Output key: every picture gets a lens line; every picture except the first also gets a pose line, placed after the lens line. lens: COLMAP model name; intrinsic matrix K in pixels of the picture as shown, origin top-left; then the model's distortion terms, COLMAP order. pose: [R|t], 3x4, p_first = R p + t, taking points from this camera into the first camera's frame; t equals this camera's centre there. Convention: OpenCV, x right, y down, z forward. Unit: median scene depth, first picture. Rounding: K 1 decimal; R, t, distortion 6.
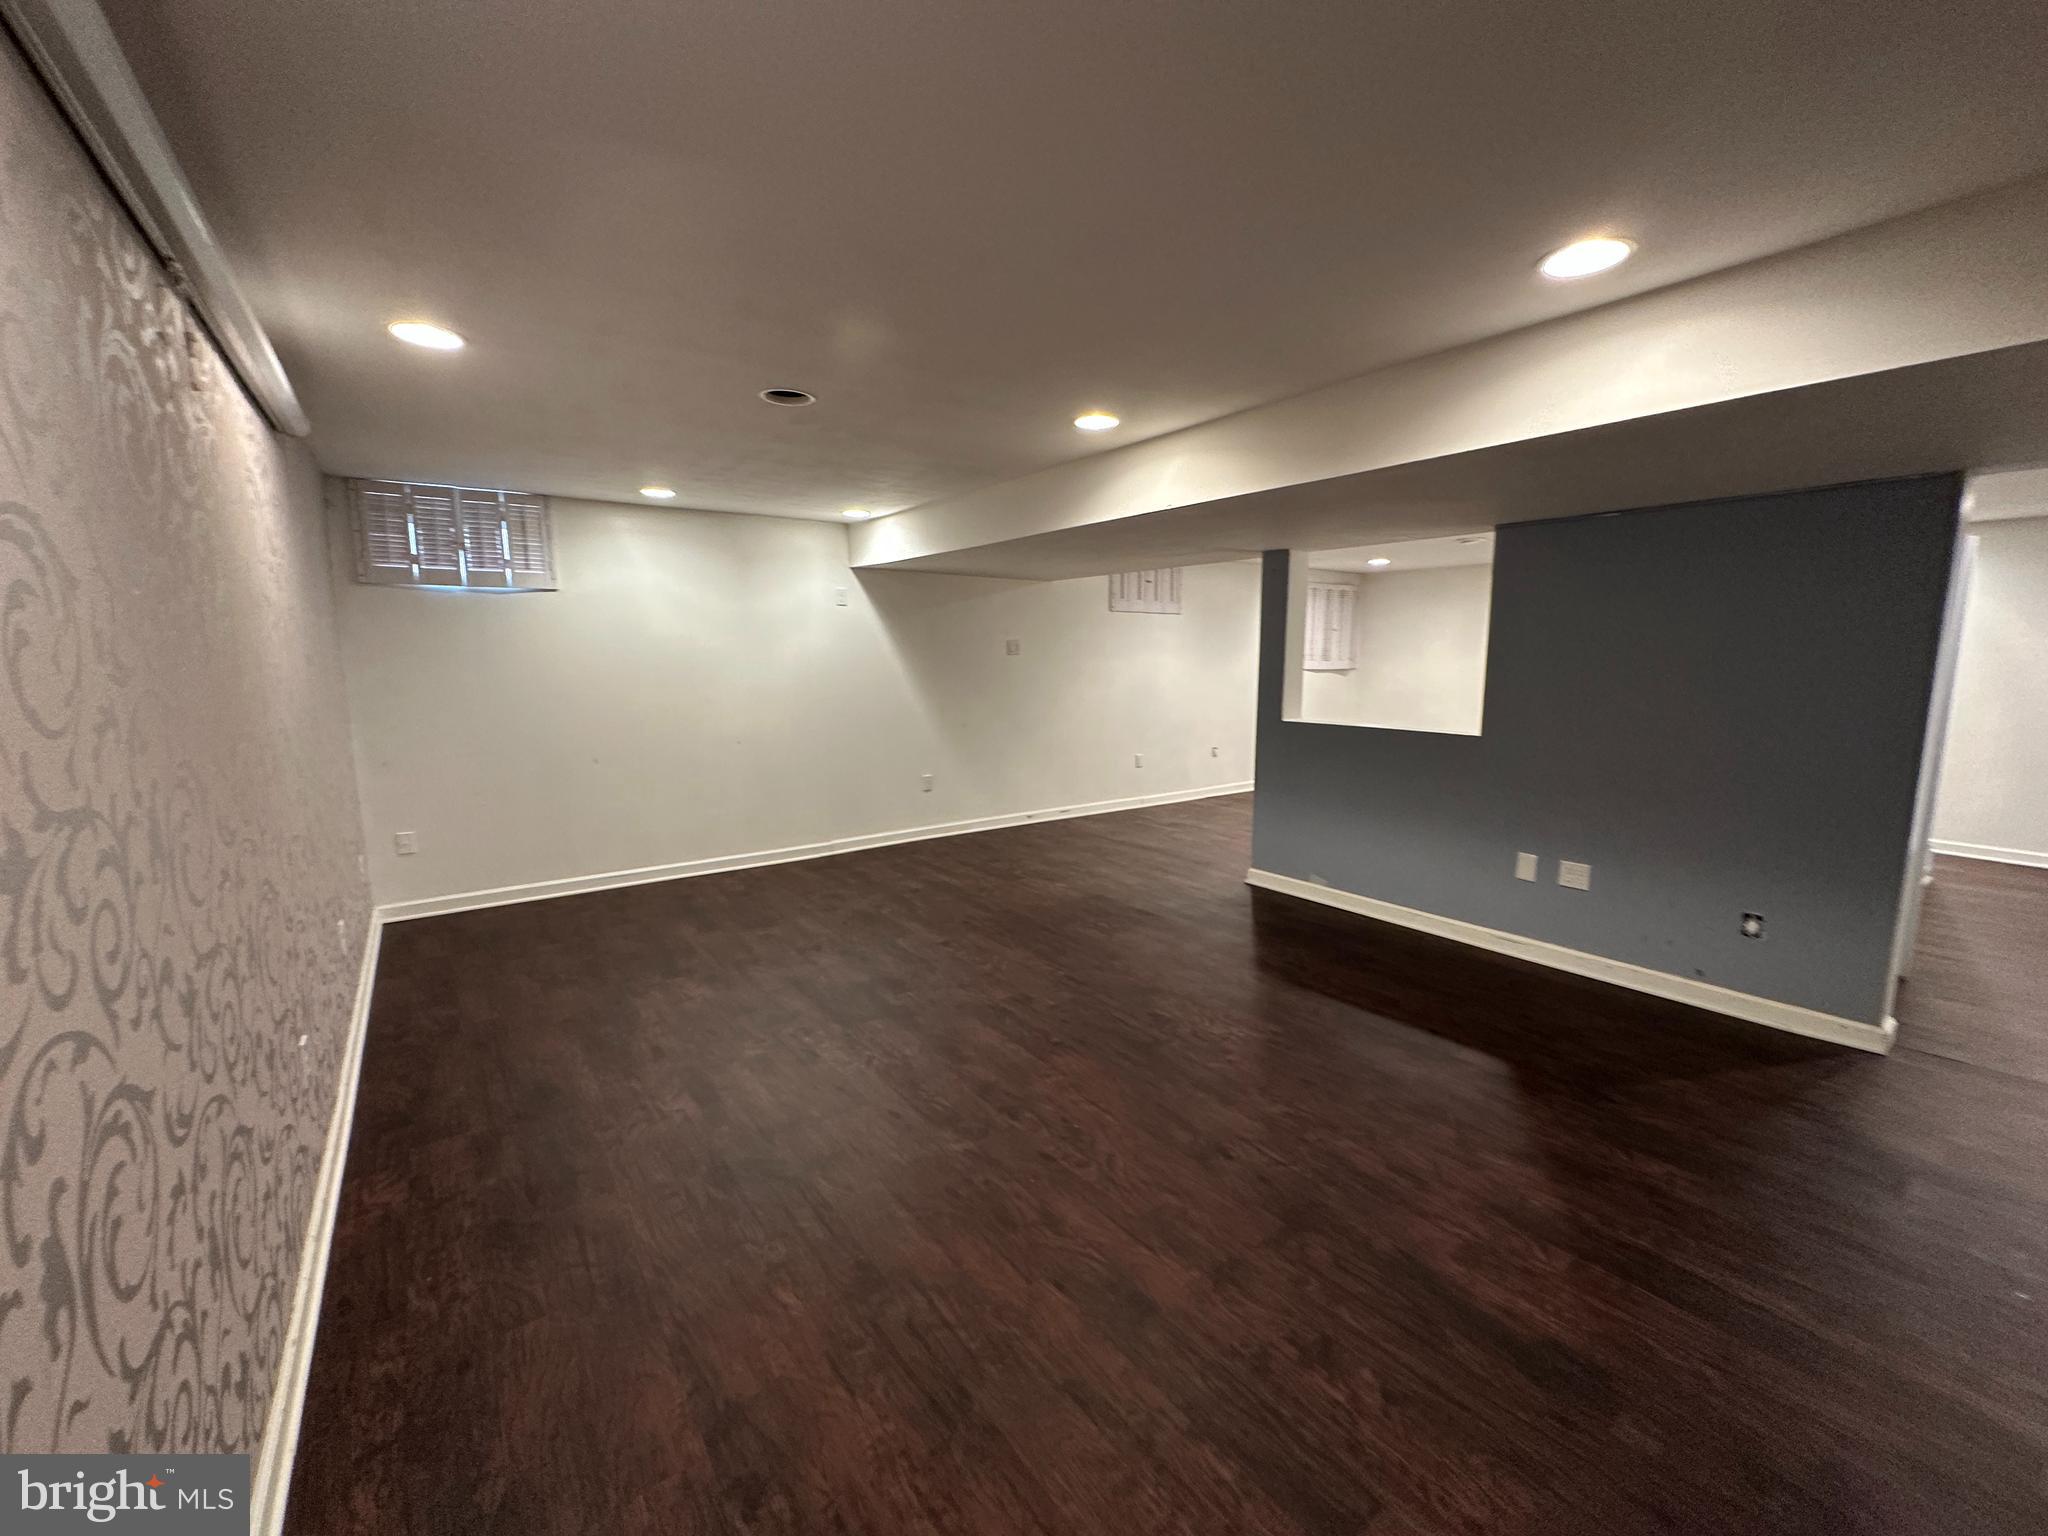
lens RADIAL K [[816.4, 0, 1021.9], [0, 816.4, 770.7], [0, 0, 1]] dist [-0.002589, -0.000107]
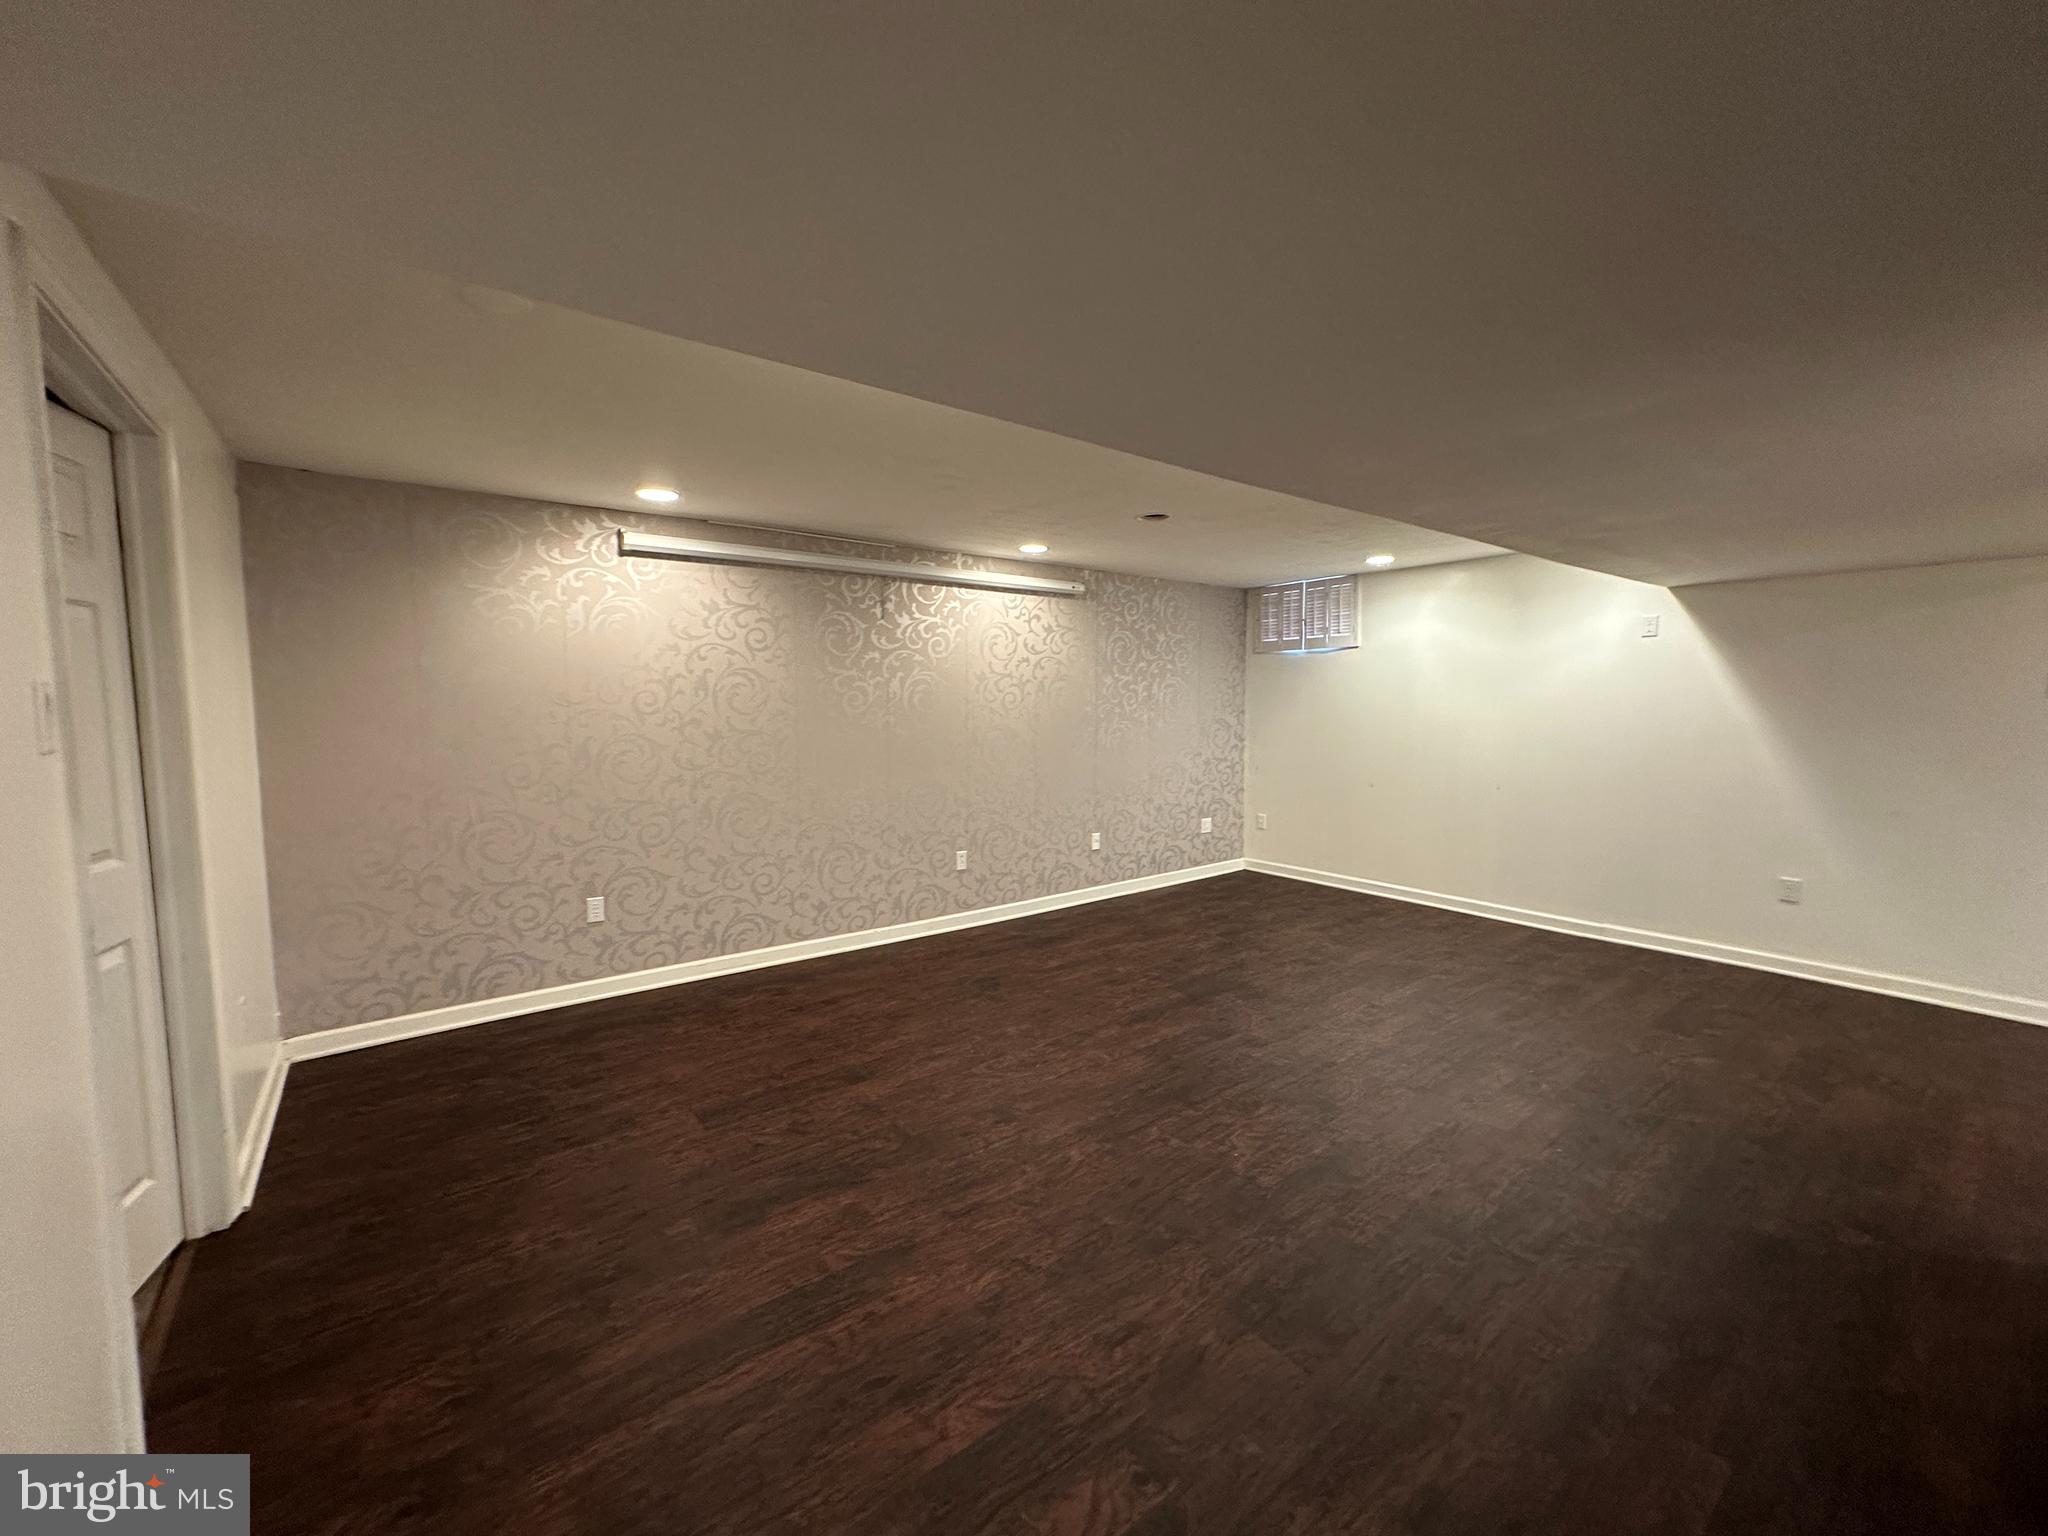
lens RADIAL K [[816.4, 0, 1021.8], [0, 816.4, 764.9], [0, 0, 1]] dist [-0.002589, -0.000107]
pose [[0.027053, 0.084148, -0.996086, 1.304592], [-0.140574, 0.986869, 0.079551, -0.127672], [0.989700, 0.137872, 0.038527, 0.864436]]
